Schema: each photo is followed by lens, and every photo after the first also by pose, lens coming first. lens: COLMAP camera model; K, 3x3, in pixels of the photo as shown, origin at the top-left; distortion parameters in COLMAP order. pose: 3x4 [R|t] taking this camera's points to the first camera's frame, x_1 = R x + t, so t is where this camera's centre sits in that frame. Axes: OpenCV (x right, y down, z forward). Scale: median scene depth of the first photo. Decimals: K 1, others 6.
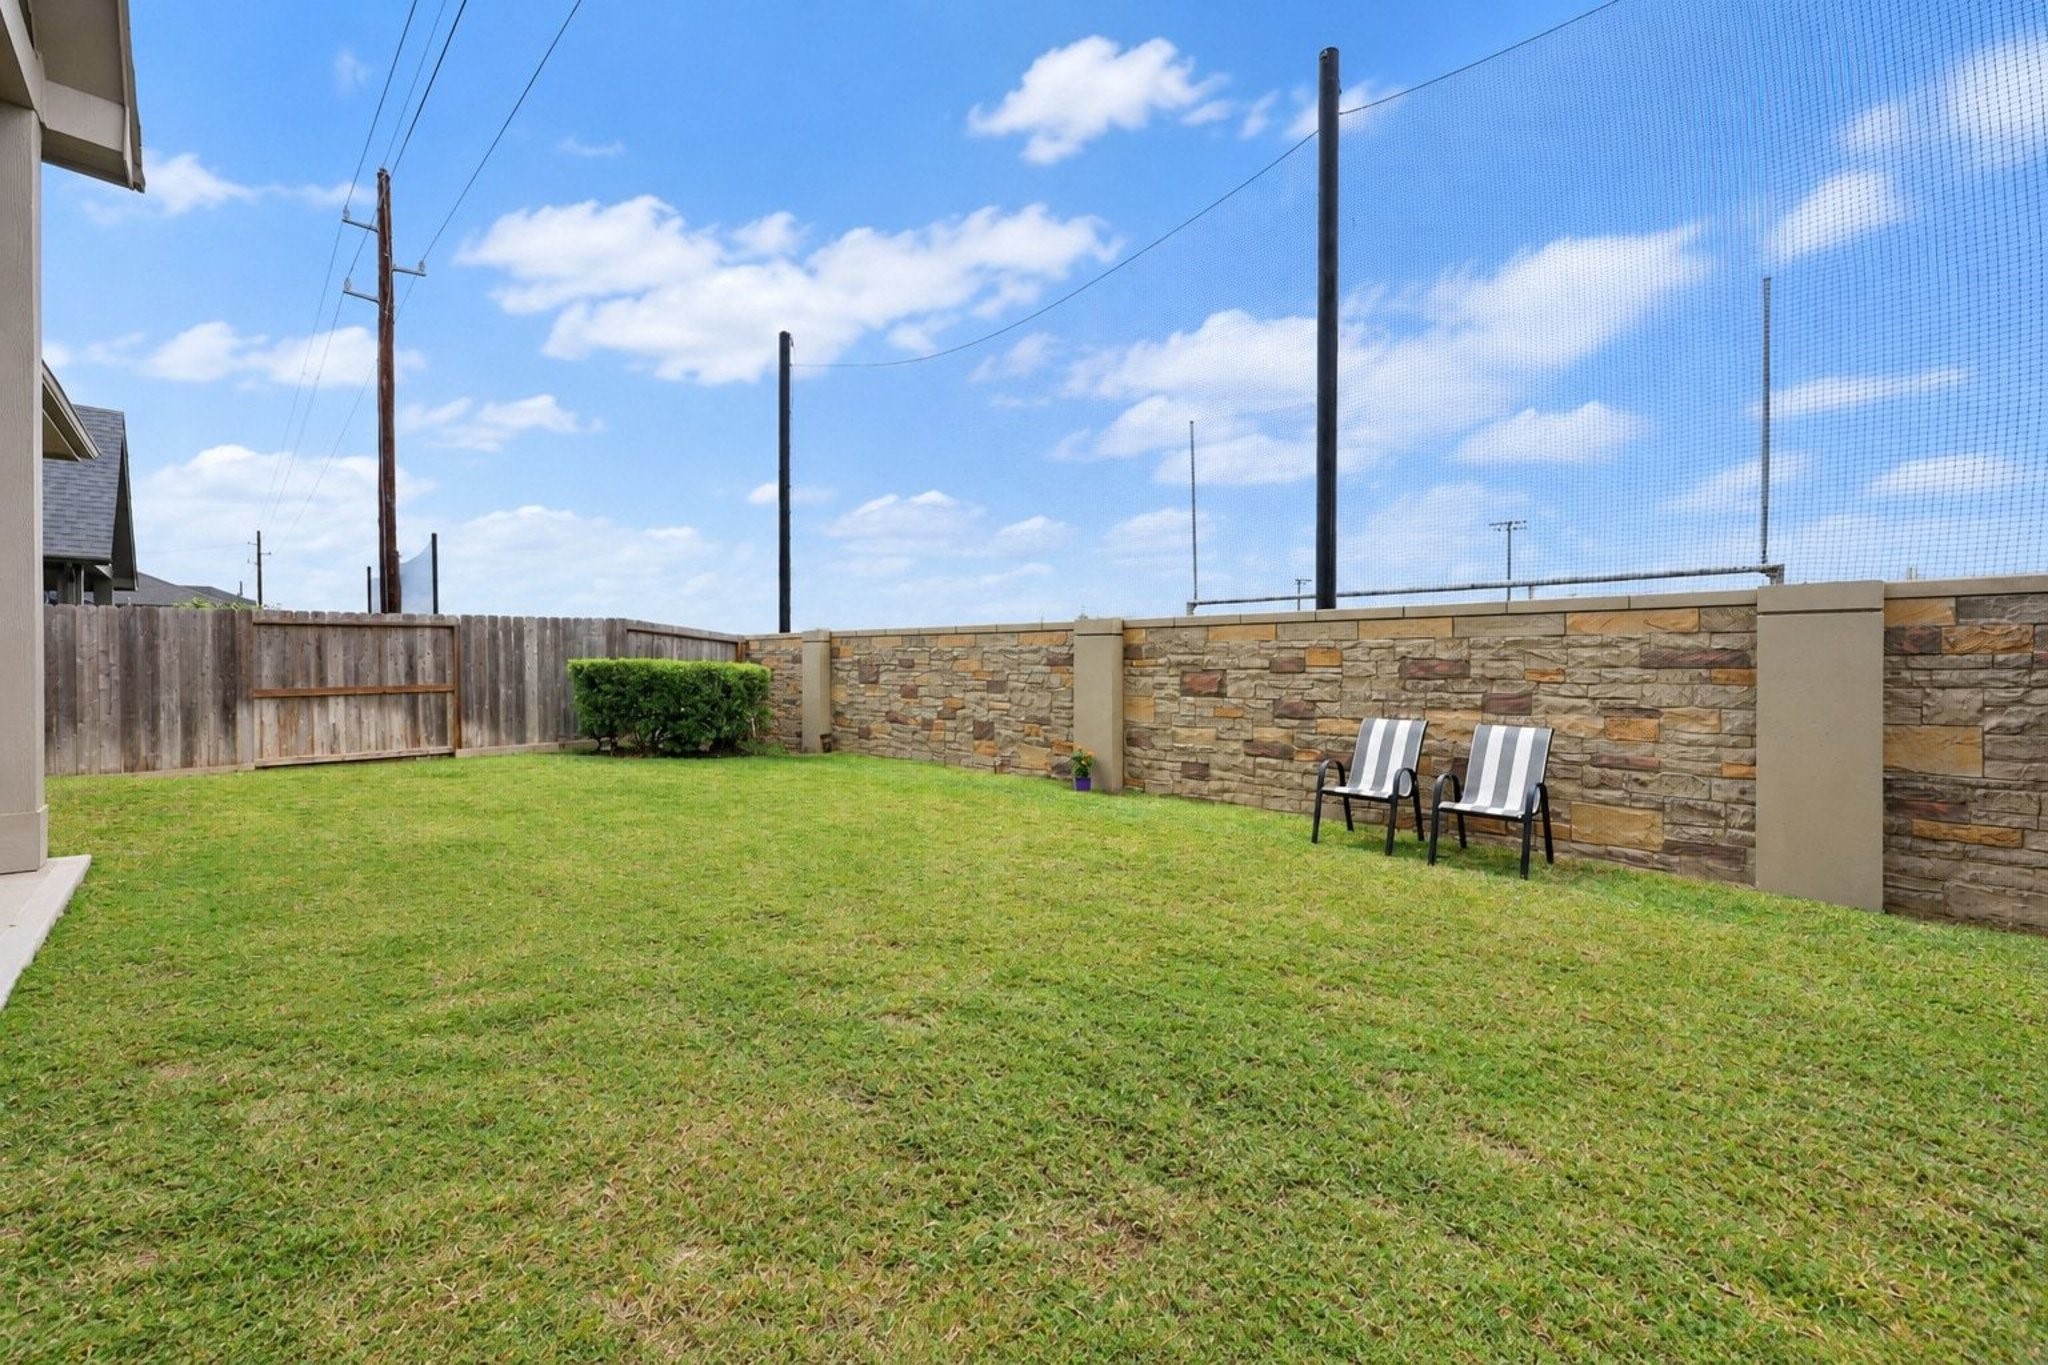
lens RADIAL K [[825.8, 0, 1024.0], [0, 825.8, 682.5], [0, 0, 1]] dist [-0.003470, 0.000081]
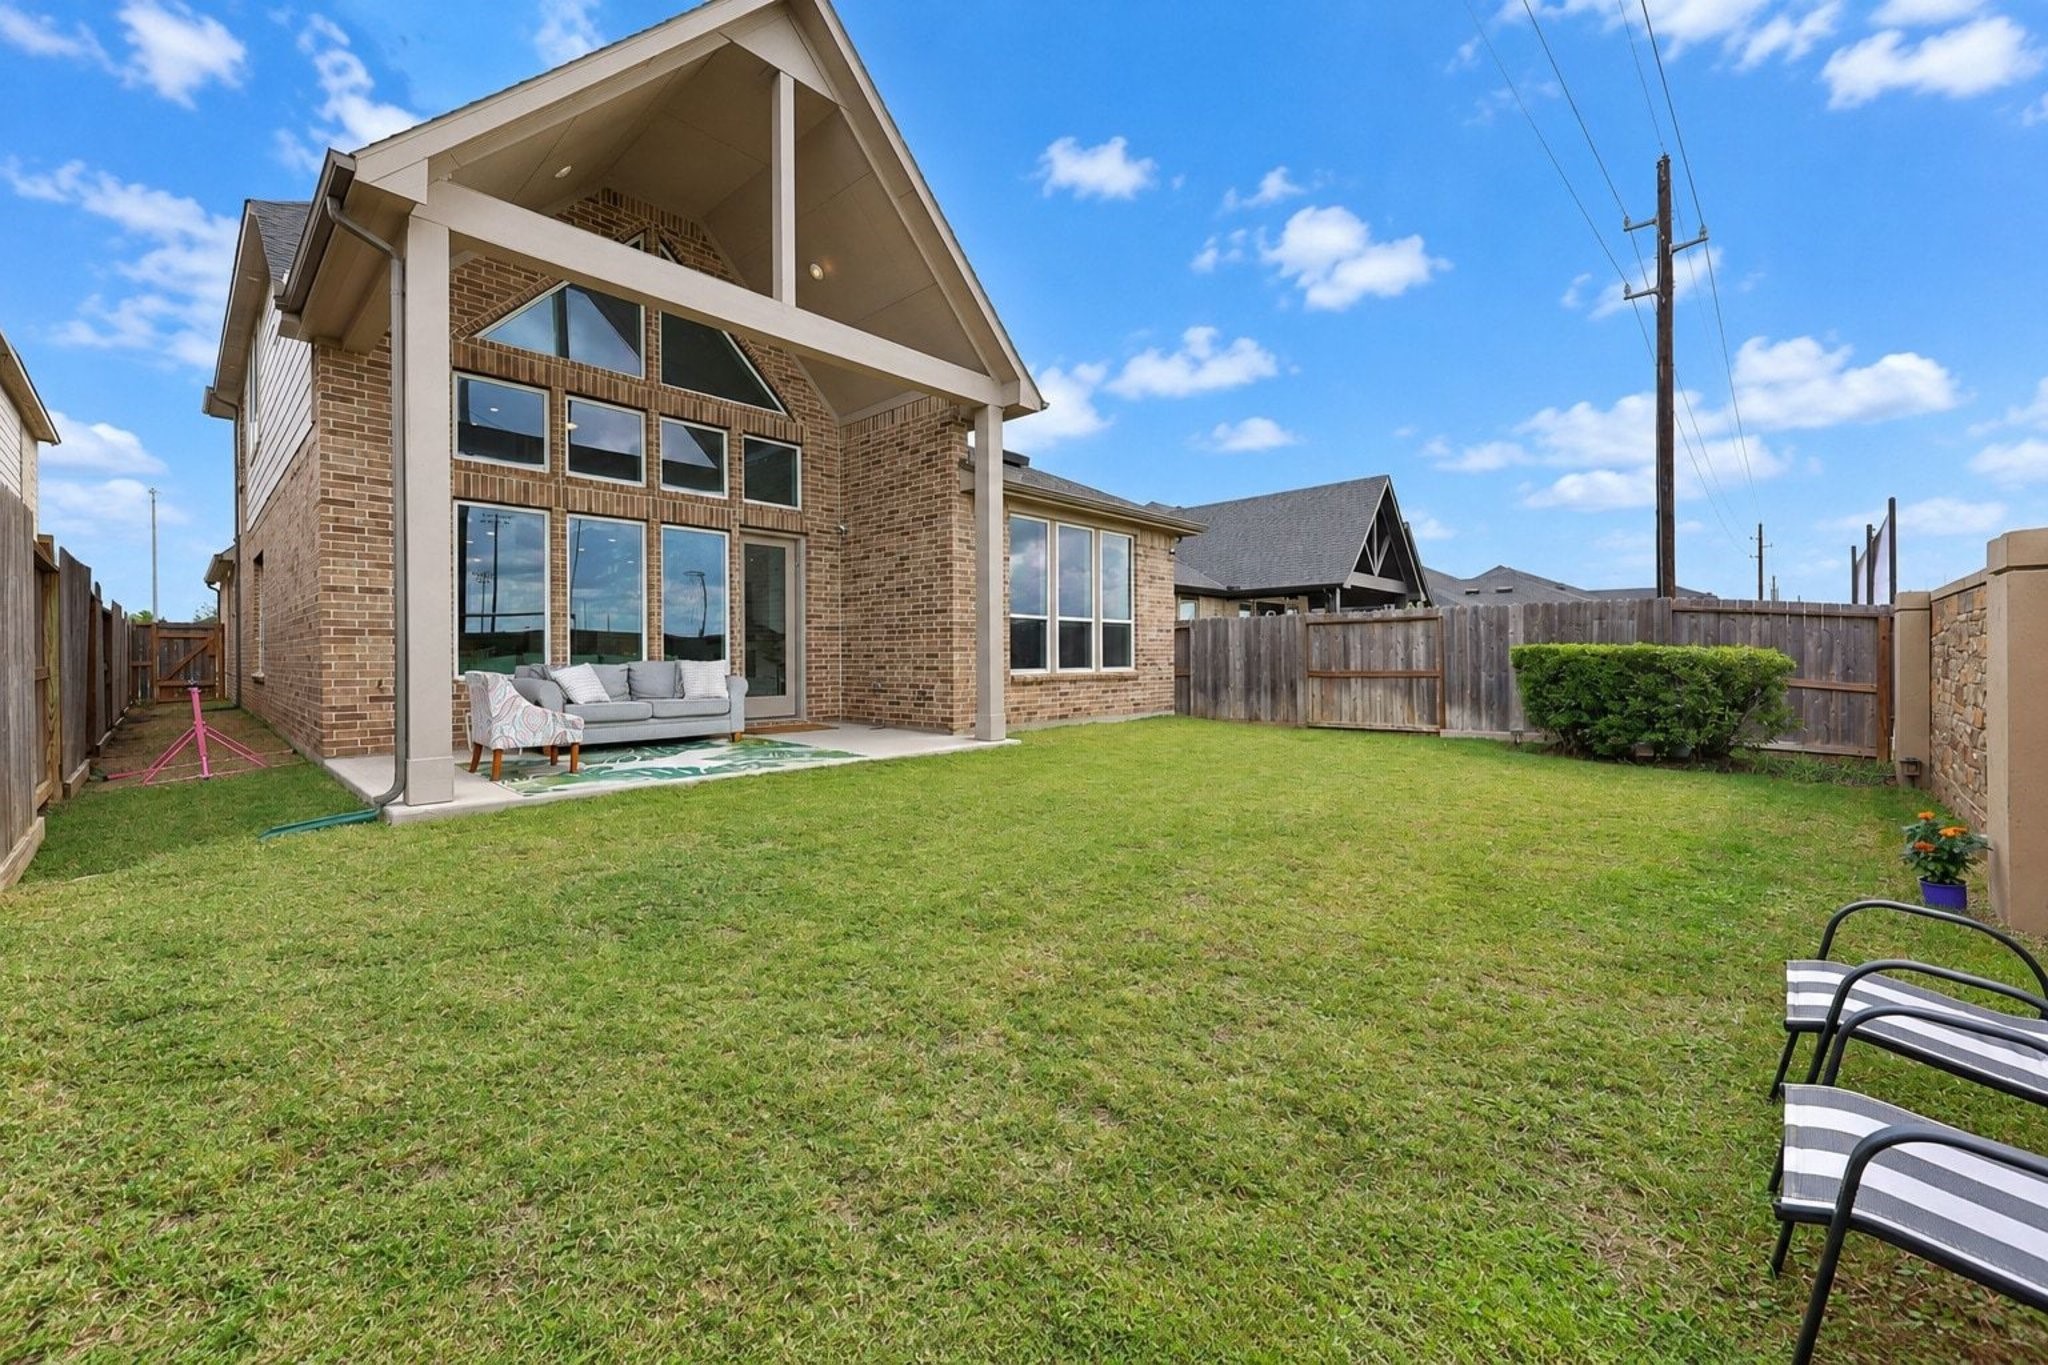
lens RADIAL K [[825.8, 0, 1024.0], [0, 825.8, 682.5], [0, 0, 1]] dist [-0.003470, 0.000081]
pose [[0.021131, 0.023662, -0.999497, 0.422989], [-0.020843, 0.999513, 0.023221, 0.003978], [0.999559, 0.020342, 0.021614, 0.418430]]
